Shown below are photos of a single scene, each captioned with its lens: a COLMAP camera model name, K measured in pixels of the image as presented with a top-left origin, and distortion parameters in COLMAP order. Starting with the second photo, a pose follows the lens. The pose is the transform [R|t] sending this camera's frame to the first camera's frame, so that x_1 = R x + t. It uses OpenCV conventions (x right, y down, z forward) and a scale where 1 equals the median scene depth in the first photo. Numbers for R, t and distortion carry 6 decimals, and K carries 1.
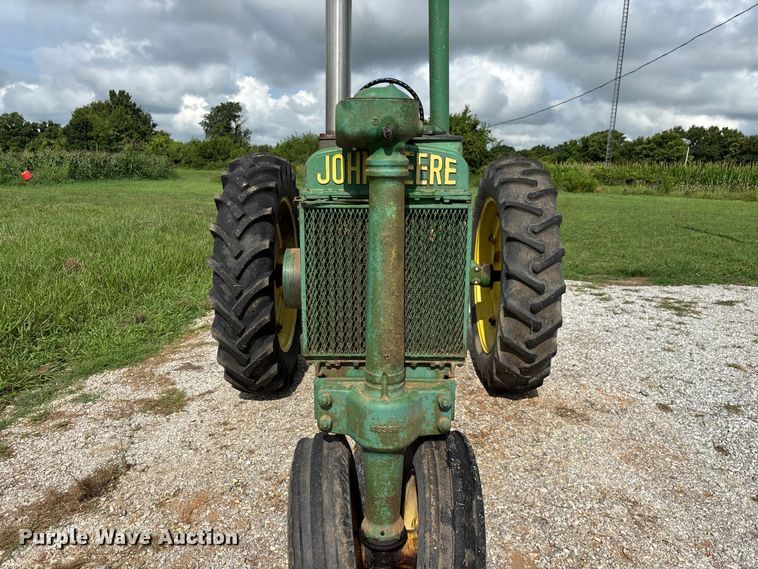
lens RADIAL K [[573.6, 0, 379.6], [0, 573.6, 291.3], [0, 0, 1]] dist [0.055573, -0.060942]
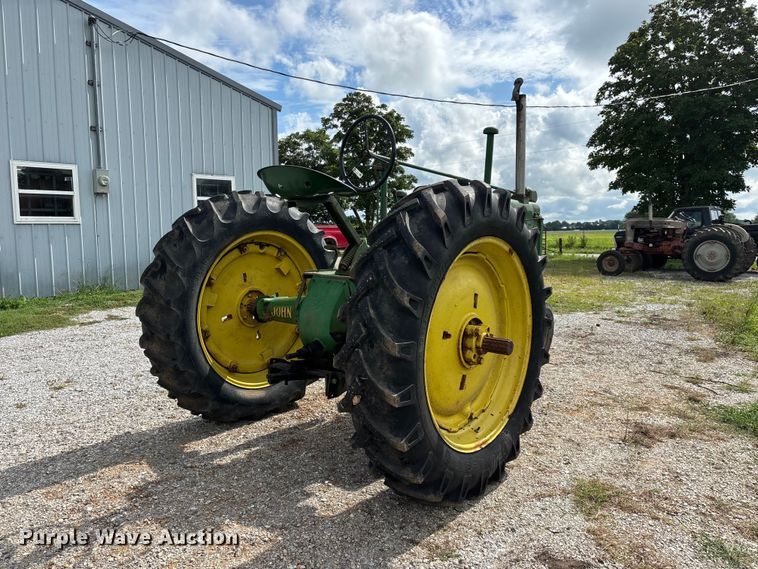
lens RADIAL K [[573.6, 0, 380.1], [0, 573.6, 280.6], [0, 0, 1]] dist [0.055573, -0.060942]
pose [[-0.785891, -0.071171, 0.614256, -0.370746], [0.120627, 0.956626, 0.265172, -0.202653], [-0.606486, 0.282492, -0.743218, 1.039338]]
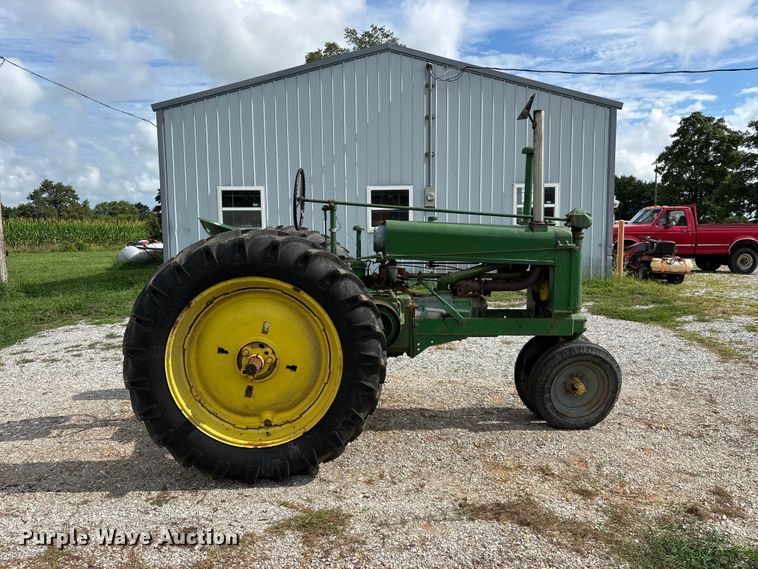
lens RADIAL K [[573.6, 0, 384.8], [0, 573.6, 281.1], [0, 0, 1]] dist [0.055573, -0.060942]
pose [[-0.071932, -0.118376, 0.990360, -0.722951], [0.216974, 0.967296, 0.131379, -0.145989], [-0.973523, 0.224333, -0.043895, 0.533647]]
